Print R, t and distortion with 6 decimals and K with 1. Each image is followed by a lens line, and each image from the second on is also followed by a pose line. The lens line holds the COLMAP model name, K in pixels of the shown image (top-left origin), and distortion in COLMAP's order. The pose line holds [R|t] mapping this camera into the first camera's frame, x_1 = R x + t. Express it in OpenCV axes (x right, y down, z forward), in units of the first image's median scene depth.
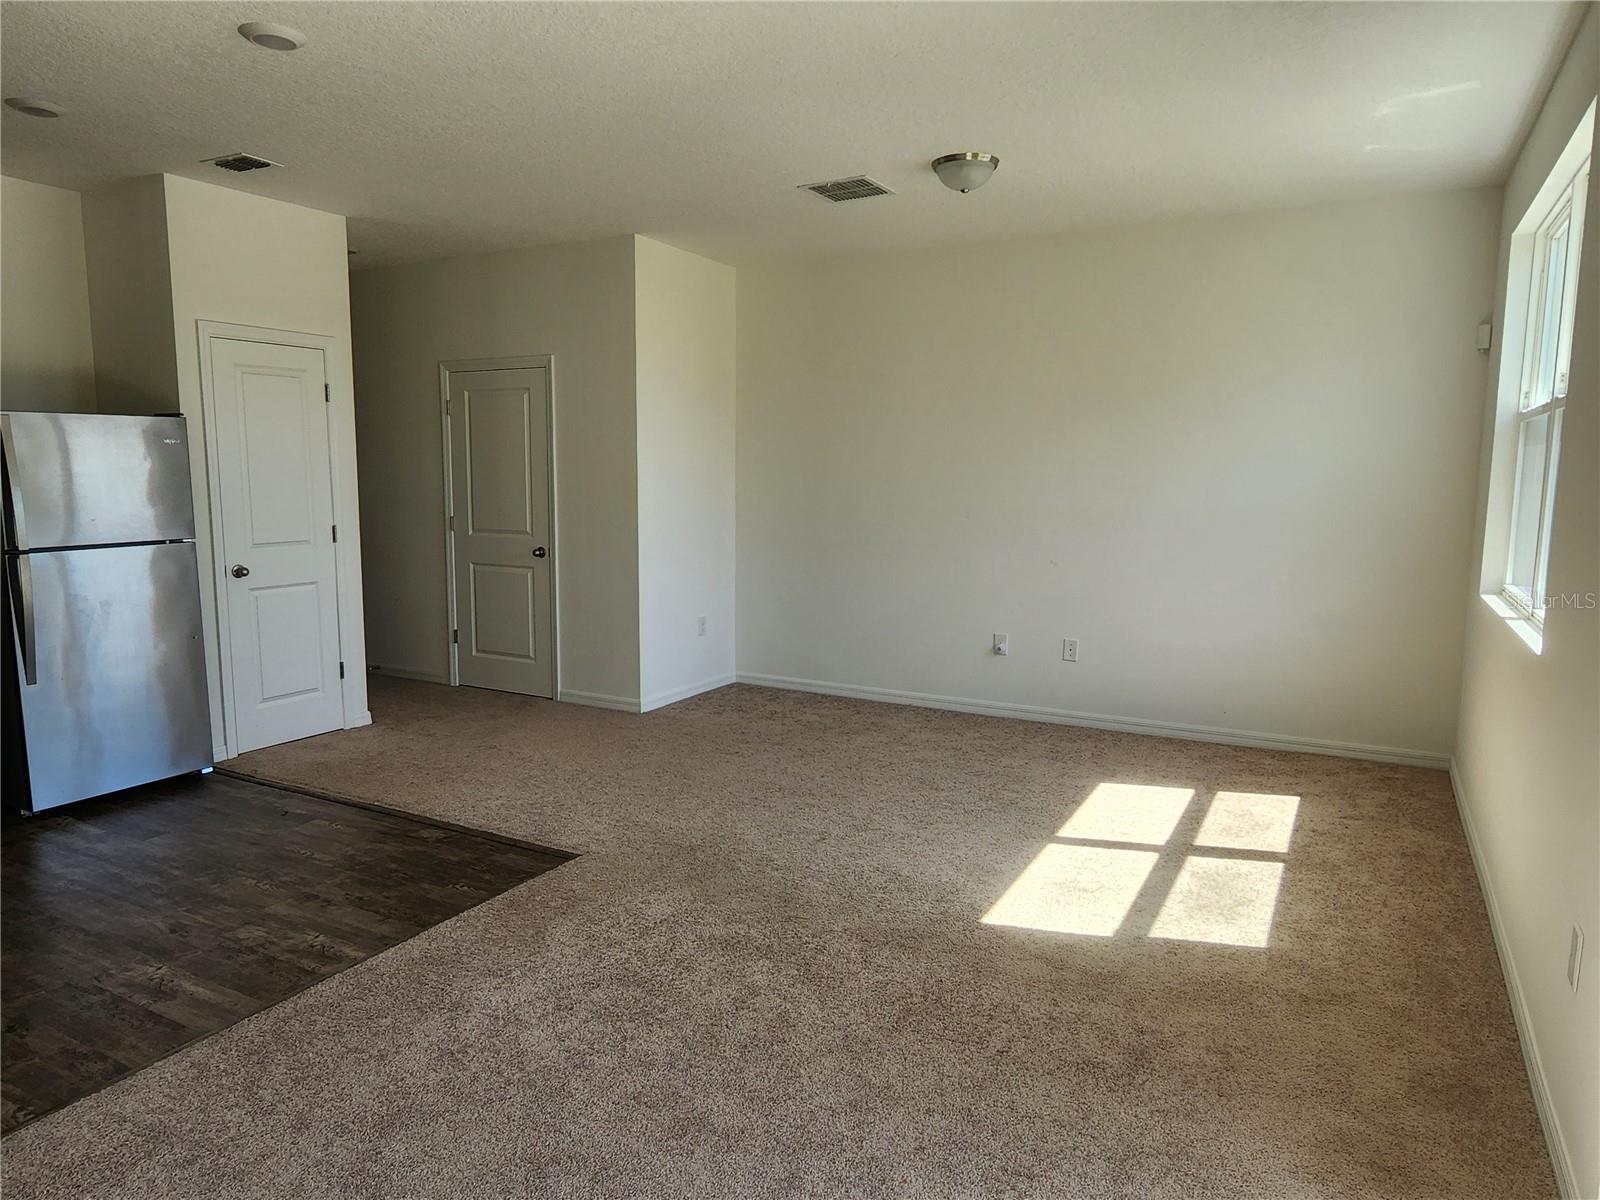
lens RADIAL K [[1033.4, 0, 787.6], [0, 1033.4, 596.0], [0, 0, 1]] dist [-0.000296, -0.002173]
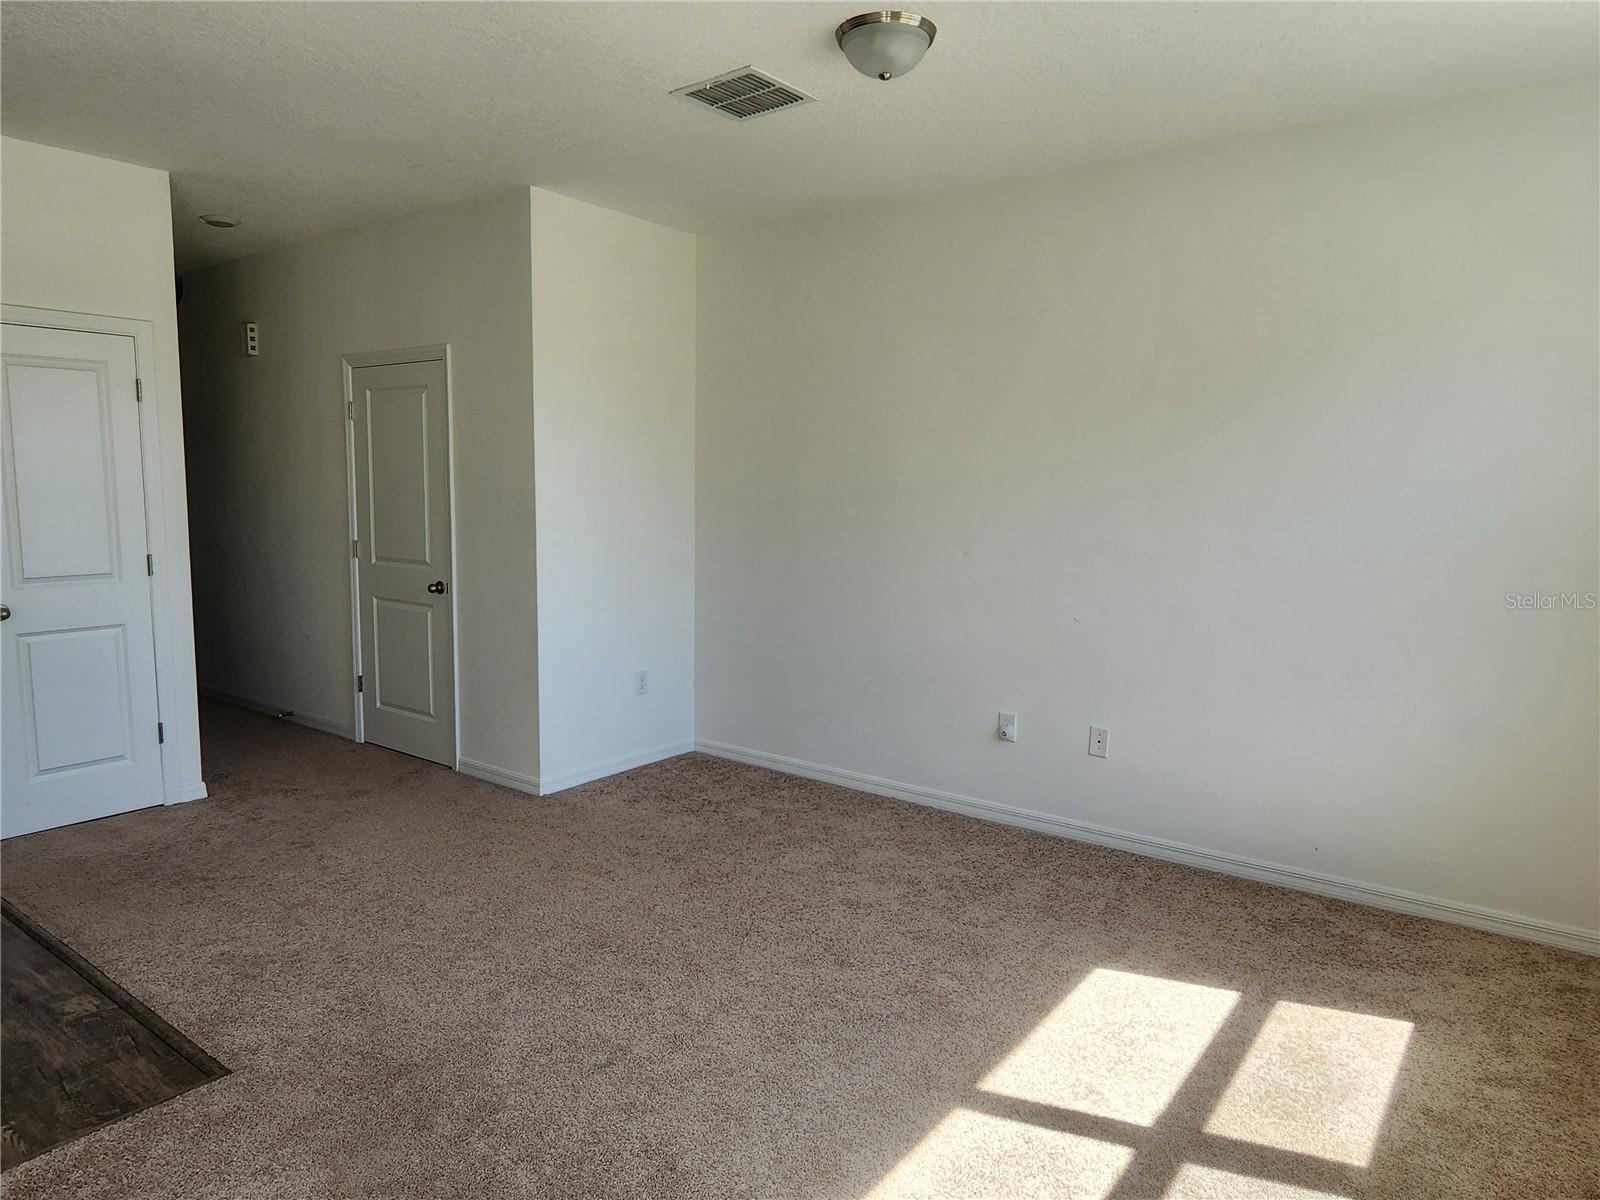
lens RADIAL K [[1033.4, 0, 787.6], [0, 1033.4, 596.0], [0, 0, 1]] dist [-0.000296, -0.002173]
pose [[0.989964, 0.022804, -0.139470, 0.175548], [-0.024145, 0.999677, -0.007928, -0.043296], [0.139244, 0.011216, 0.990195, 0.283128]]
